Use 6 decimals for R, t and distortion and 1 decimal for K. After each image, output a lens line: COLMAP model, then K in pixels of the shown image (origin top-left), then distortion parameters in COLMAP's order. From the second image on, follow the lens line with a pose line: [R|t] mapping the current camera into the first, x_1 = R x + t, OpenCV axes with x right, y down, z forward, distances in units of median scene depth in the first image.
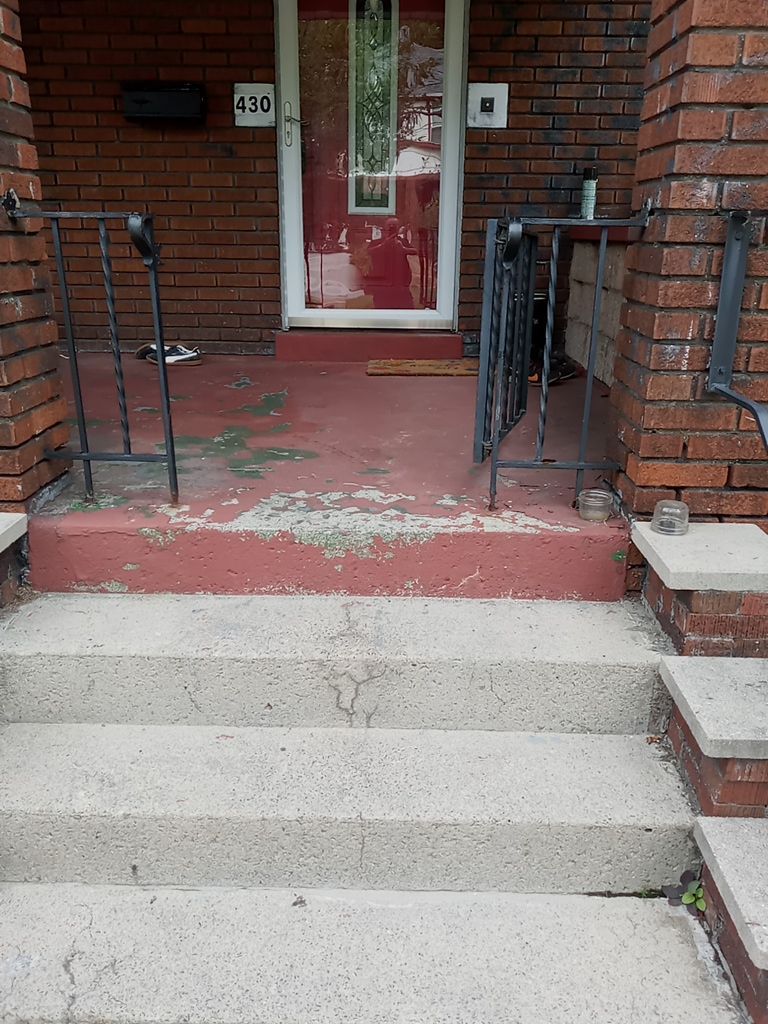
lens RADIAL K [[815.3, 0, 384.5], [0, 815.3, 510.5], [0, 0, 1]] dist [-0.003589, 0.002235]
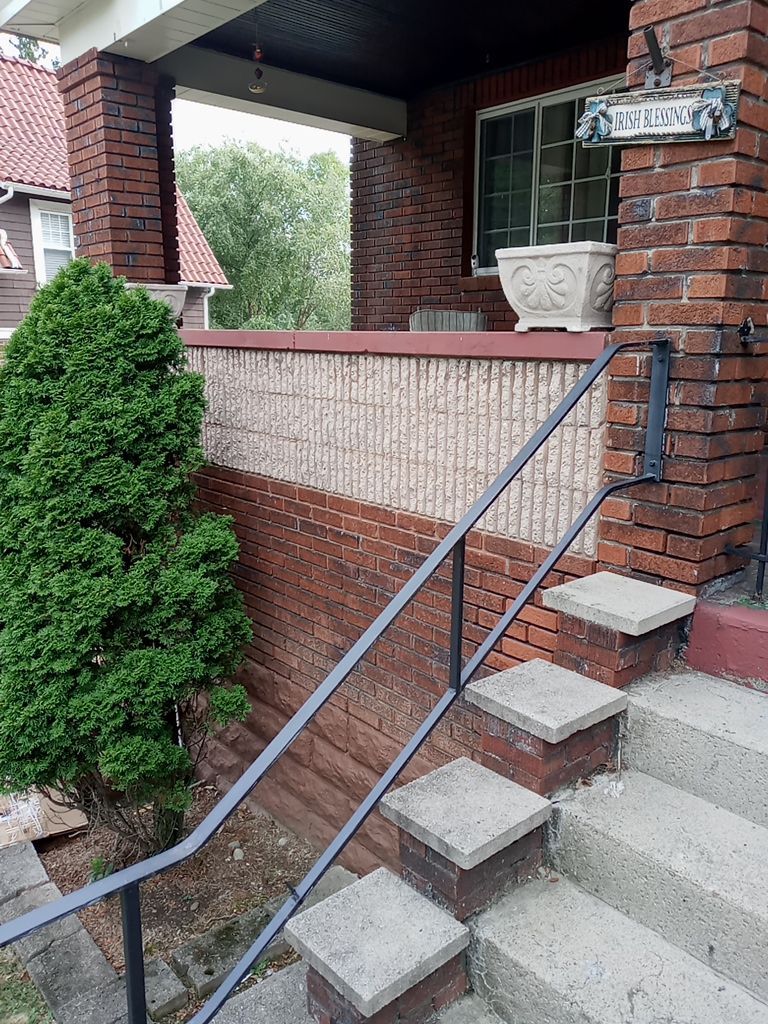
lens RADIAL K [[815.3, 0, 385.0], [0, 815.3, 511.1], [0, 0, 1]] dist [-0.003589, 0.002235]
pose [[0.672783, 0.156018, -0.723202, 0.065531], [-0.240342, 0.970584, -0.014200, 0.008293], [0.699713, 0.183369, 0.690490, -0.096654]]
